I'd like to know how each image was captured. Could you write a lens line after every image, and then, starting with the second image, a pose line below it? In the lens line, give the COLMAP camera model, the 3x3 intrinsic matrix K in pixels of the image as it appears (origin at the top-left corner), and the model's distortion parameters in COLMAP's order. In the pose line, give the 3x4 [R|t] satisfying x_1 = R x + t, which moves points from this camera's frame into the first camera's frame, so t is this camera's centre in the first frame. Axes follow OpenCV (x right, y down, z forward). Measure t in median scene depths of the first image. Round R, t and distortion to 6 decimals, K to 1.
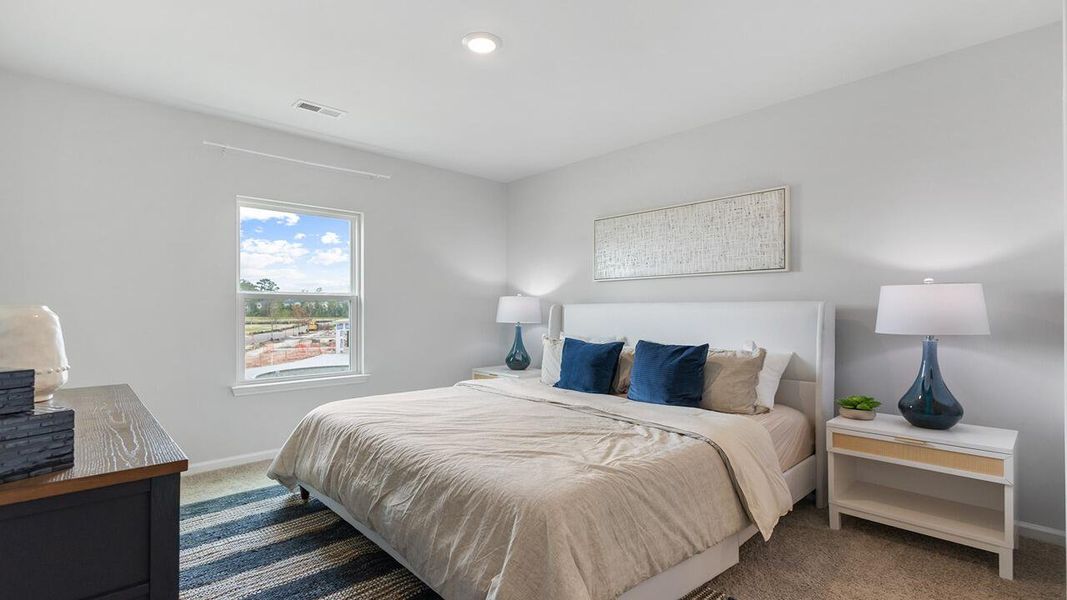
lens RADIAL K [[502.3, 0, 529.7], [0, 502.3, 298.8], [0, 0, 1]] dist [0.011228, -0.002258]
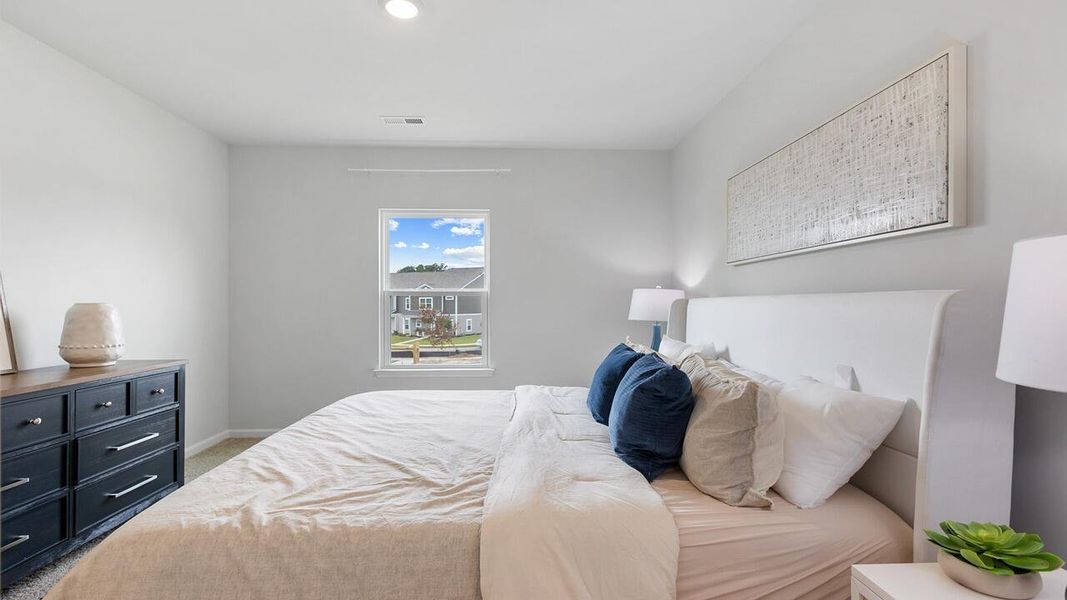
lens RADIAL K [[502.3, 0, 533.3], [0, 502.3, 299.0], [0, 0, 1]] dist [0.011228, -0.002258]
pose [[0.750210, -0.004930, -0.661182, 0.743556], [0.013712, 0.999873, 0.008103, 0.004600], [0.661058, -0.015145, 0.750182, 0.539659]]
